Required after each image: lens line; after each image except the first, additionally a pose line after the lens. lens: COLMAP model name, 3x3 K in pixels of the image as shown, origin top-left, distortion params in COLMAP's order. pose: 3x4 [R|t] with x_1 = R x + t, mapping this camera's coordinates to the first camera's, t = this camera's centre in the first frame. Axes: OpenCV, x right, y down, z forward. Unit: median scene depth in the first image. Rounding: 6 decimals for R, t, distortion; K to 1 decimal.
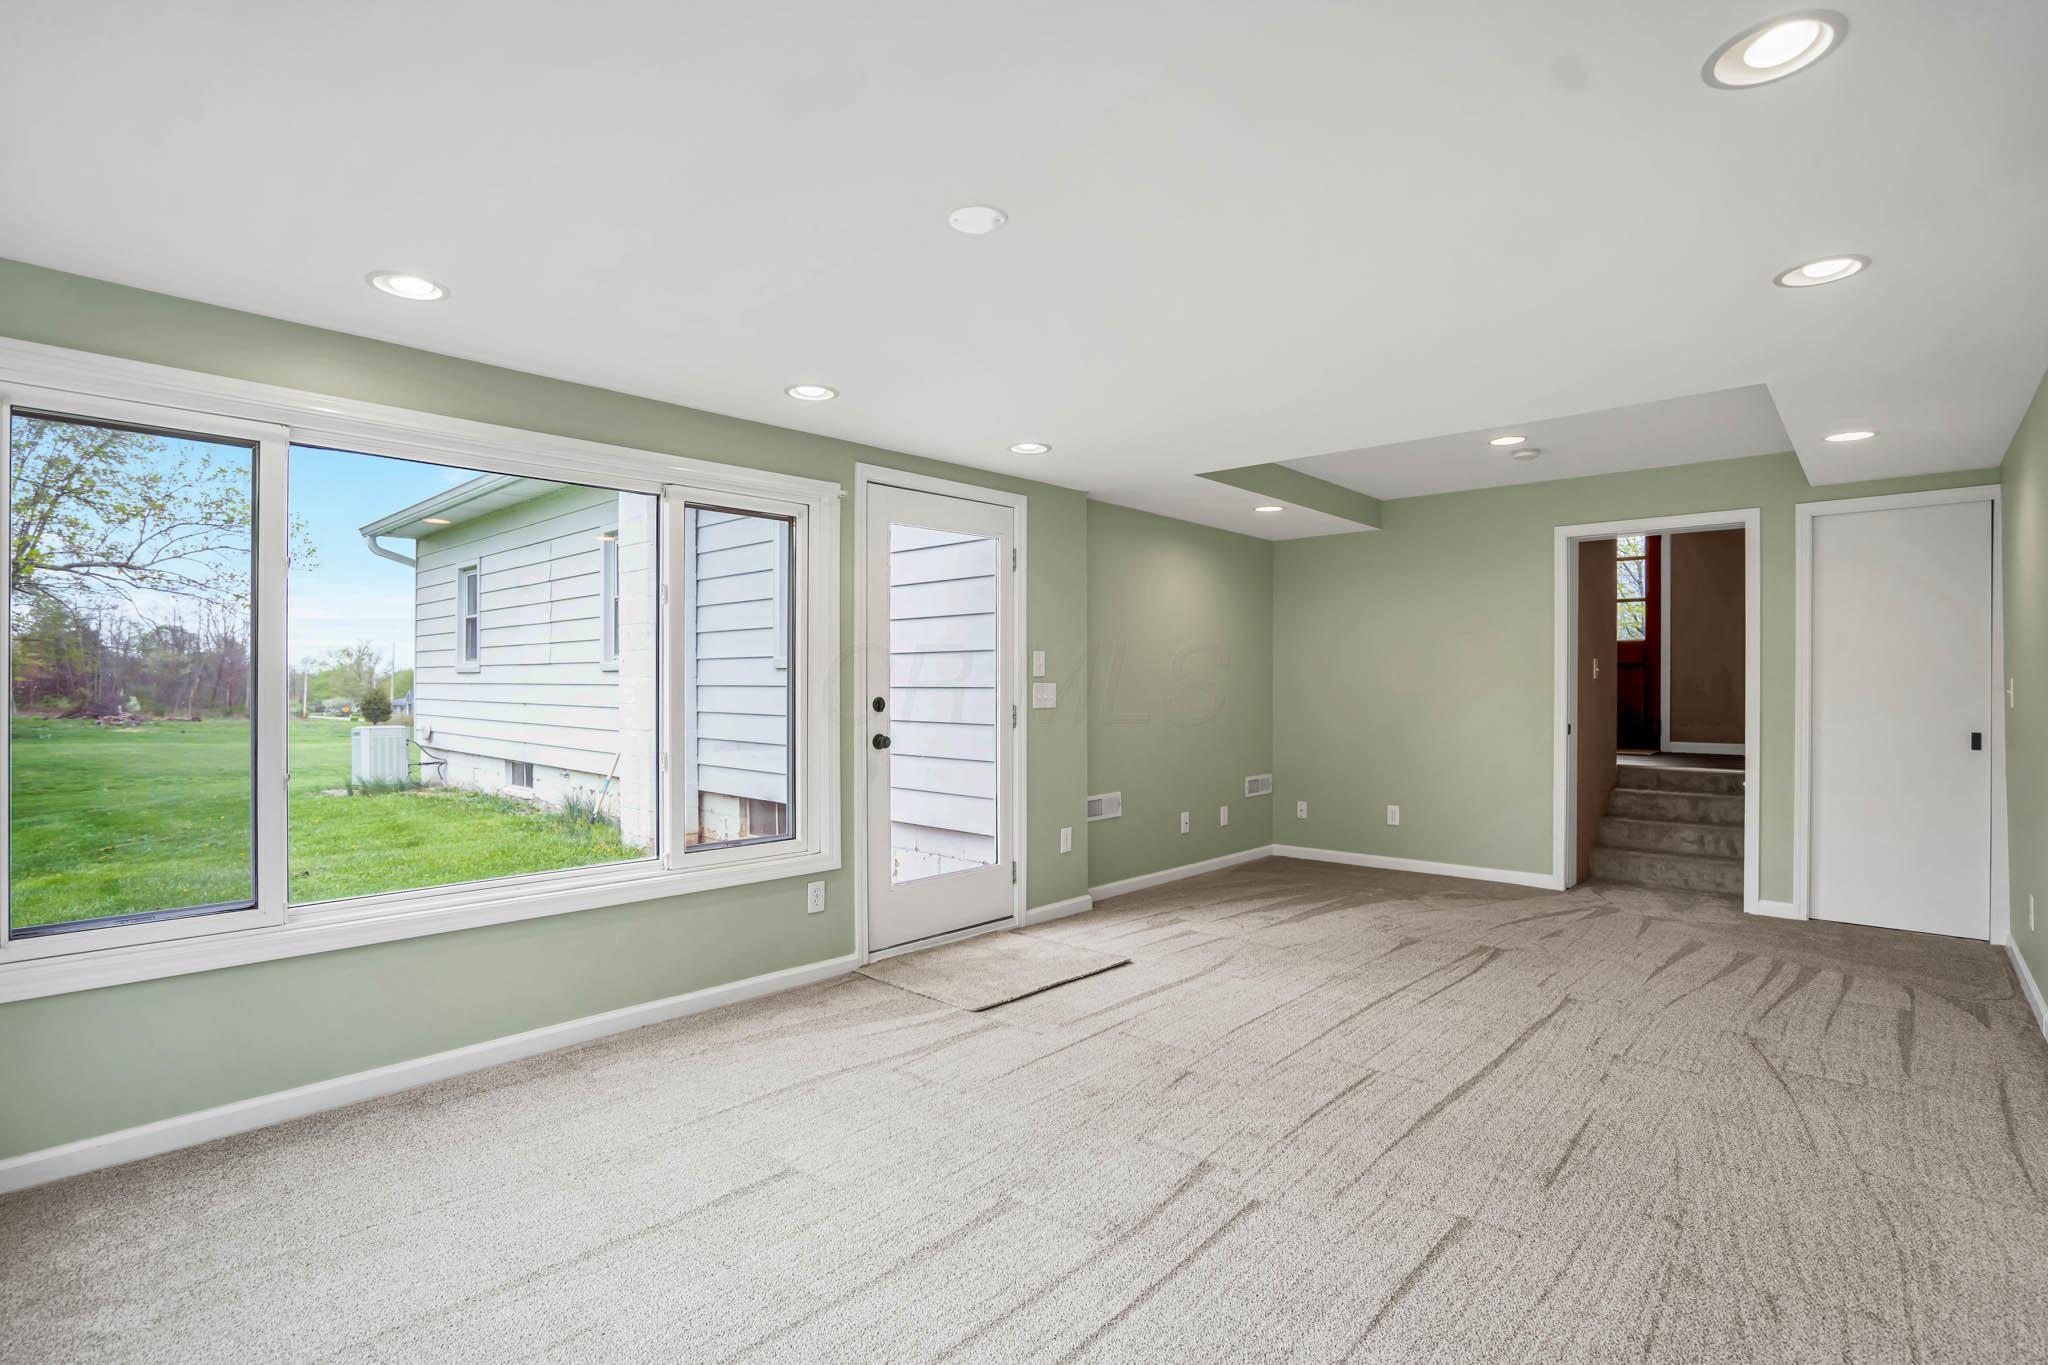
lens RADIAL K [[985.9, 0, 1031.1], [0, 985.9, 689.3], [0, 0, 1]] dist [-0.040639, 0.000367]
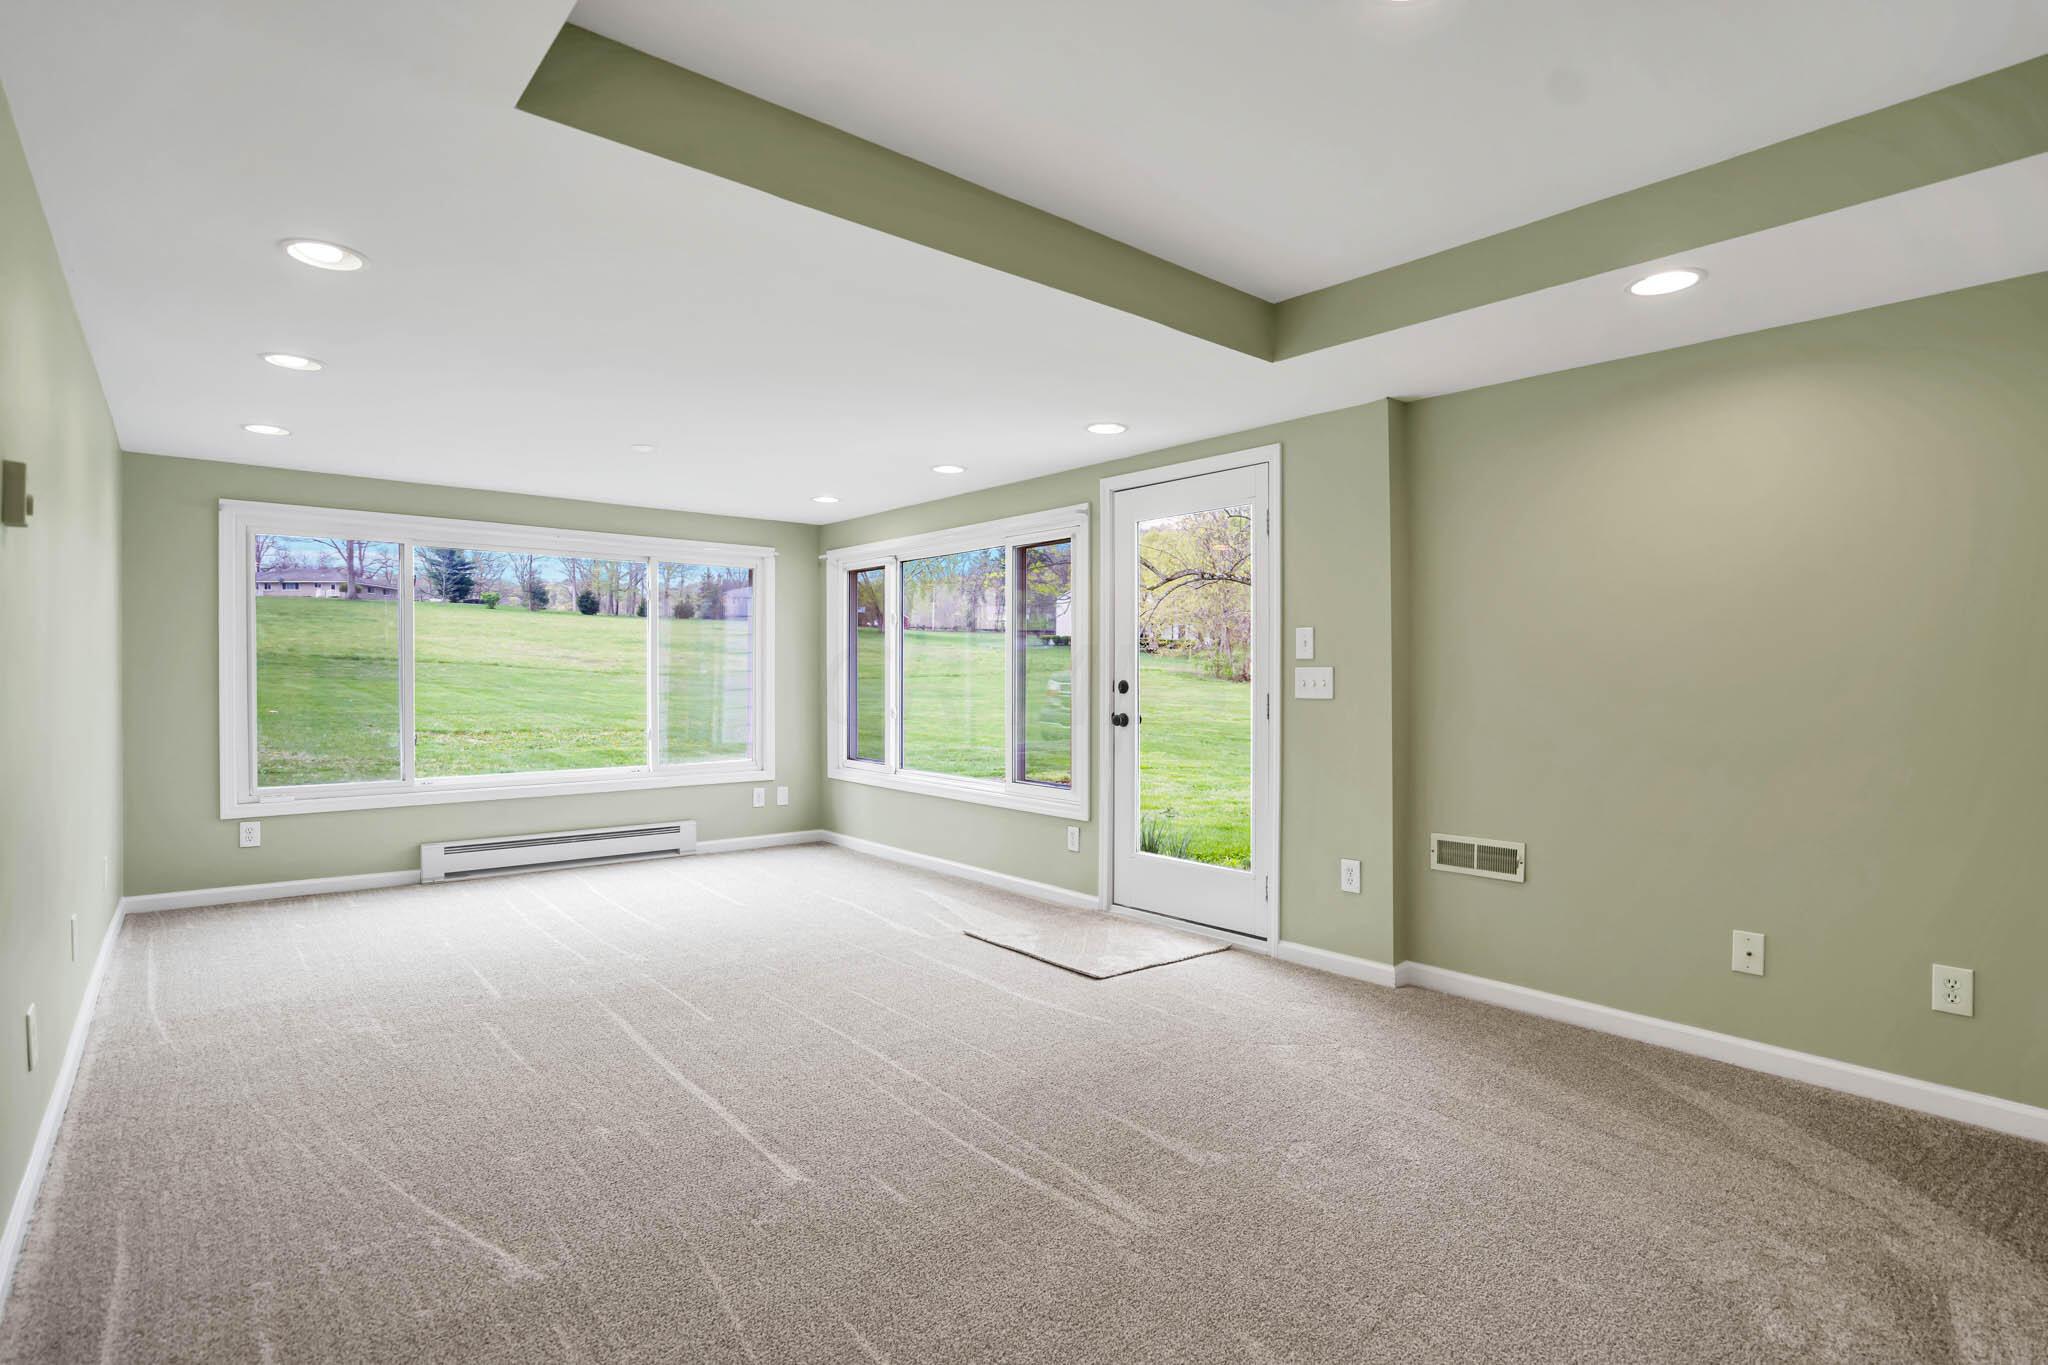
lens RADIAL K [[985.9, 0, 1031.1], [0, 985.9, 689.3], [0, 0, 1]] dist [-0.040639, 0.000367]
pose [[-0.110128, 0.013775, -0.993822, 0.846834], [-0.009284, 0.999846, 0.014887, 0.002211], [0.993874, 0.010866, -0.109983, 0.887404]]
